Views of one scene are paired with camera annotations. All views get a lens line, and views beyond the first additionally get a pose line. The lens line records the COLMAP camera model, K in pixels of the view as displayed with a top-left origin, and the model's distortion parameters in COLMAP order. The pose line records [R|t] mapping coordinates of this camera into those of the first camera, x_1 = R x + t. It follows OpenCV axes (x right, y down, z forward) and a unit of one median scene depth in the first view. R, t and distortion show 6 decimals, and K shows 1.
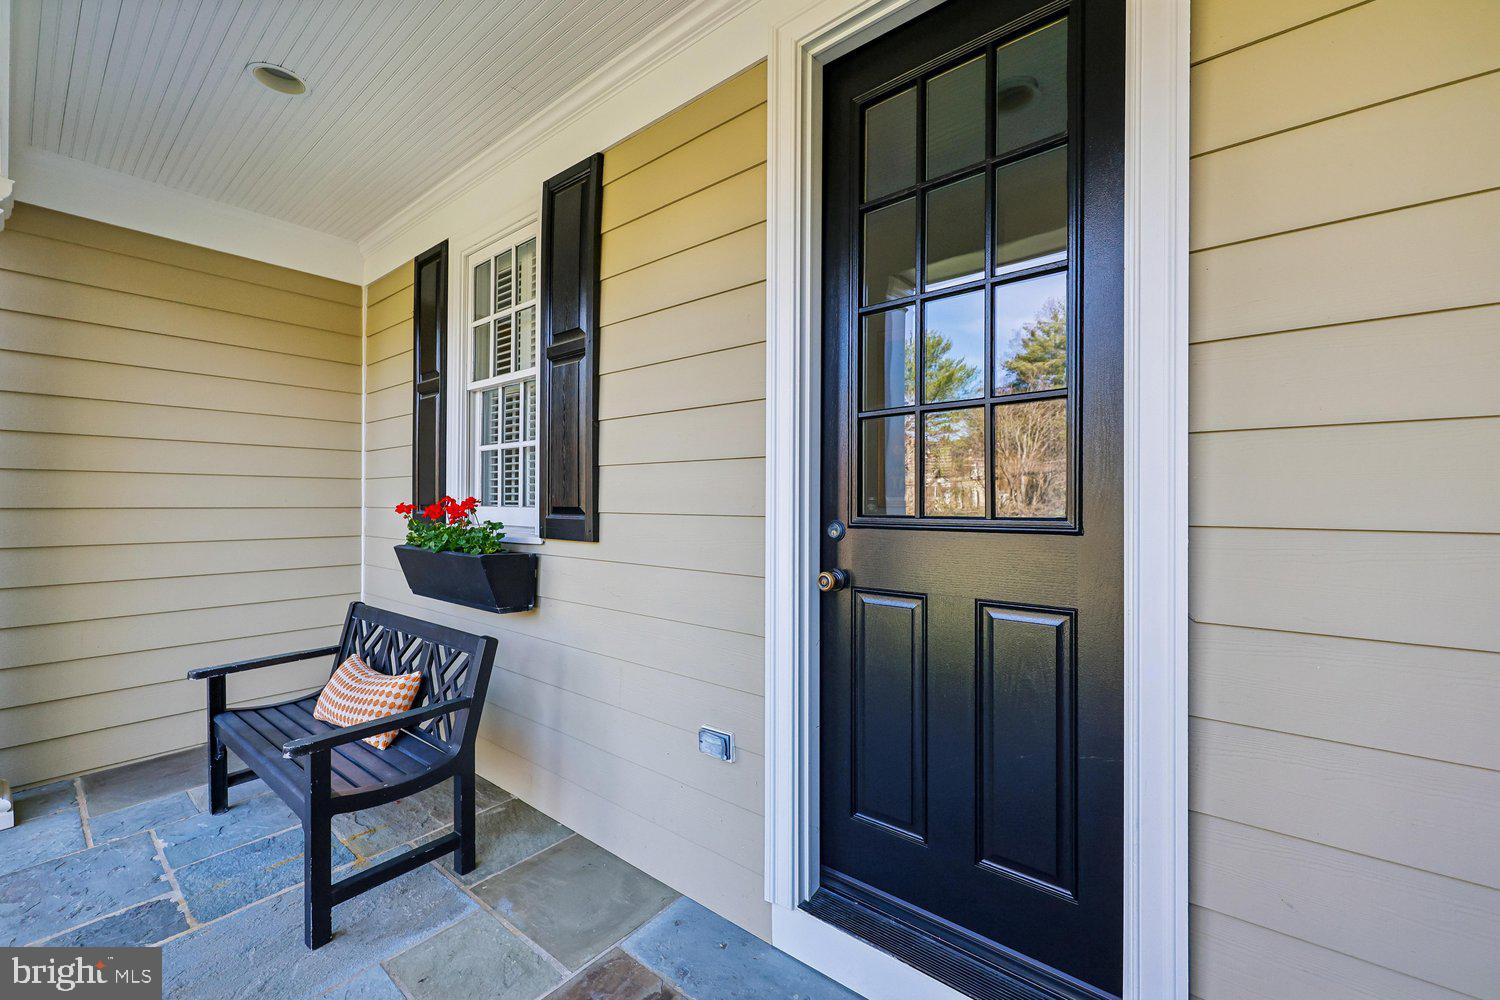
lens RADIAL K [[604.2, 0, 753.9], [0, 604.2, 495.6], [0, 0, 1]] dist [-0.003617, 0.000307]
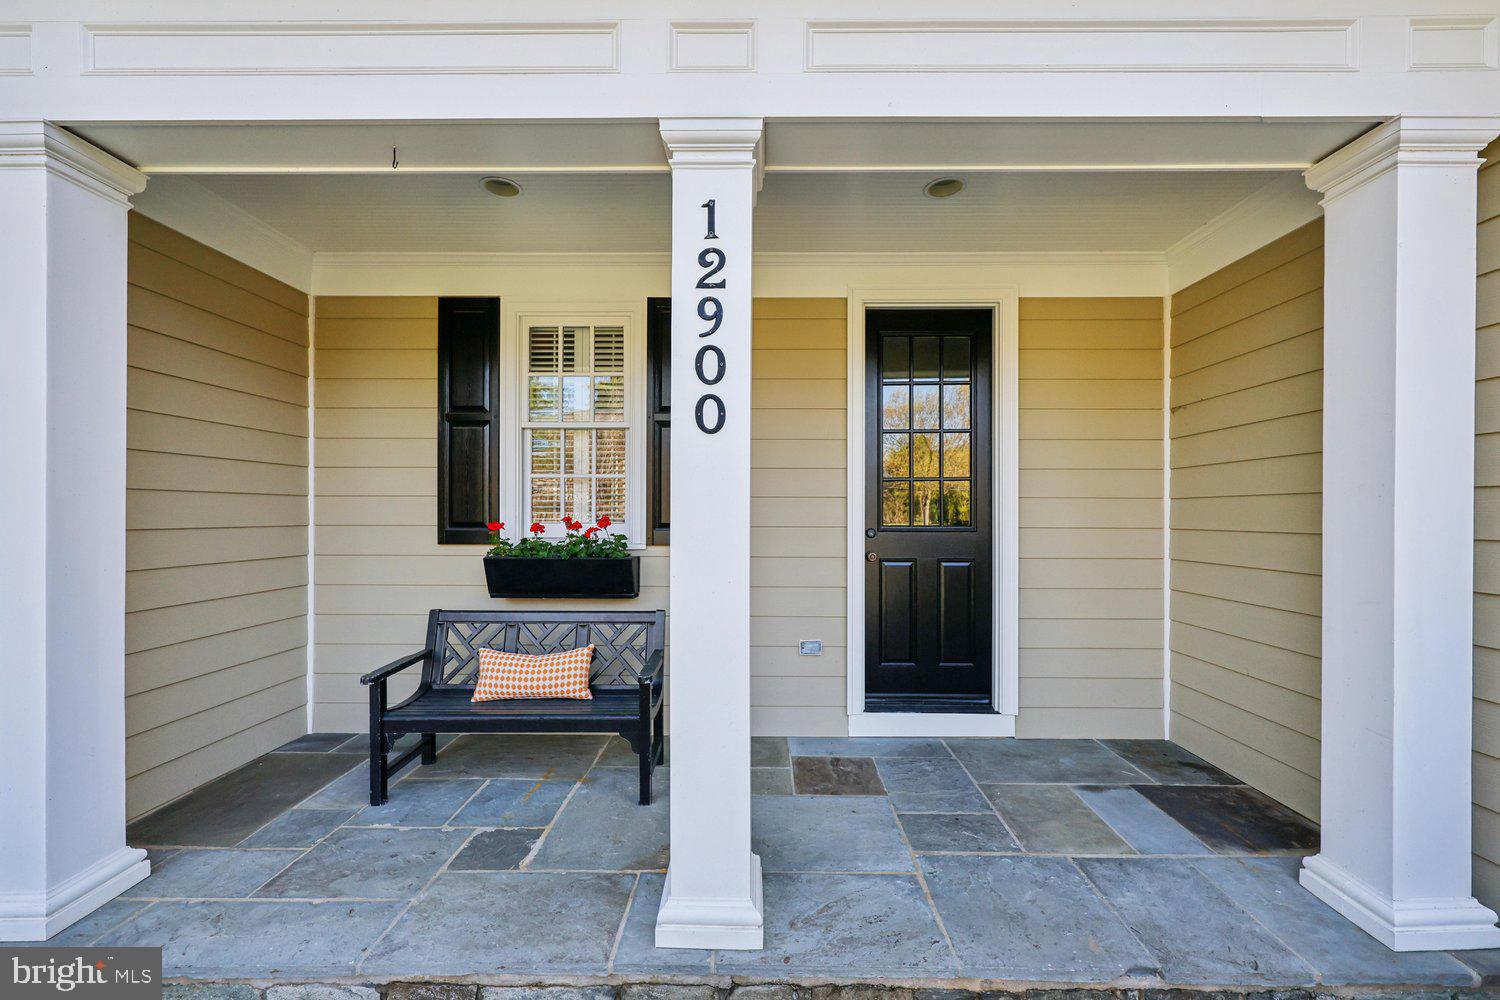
lens RADIAL K [[604.2, 0, 750.9], [0, 604.2, 509.1], [0, 0, 1]] dist [-0.003617, 0.000307]
pose [[0.793733, 0.001752, 0.608264, -1.026115], [-0.007307, 0.999951, 0.006655, -0.026703], [-0.608223, -0.009727, 0.793707, -0.288866]]
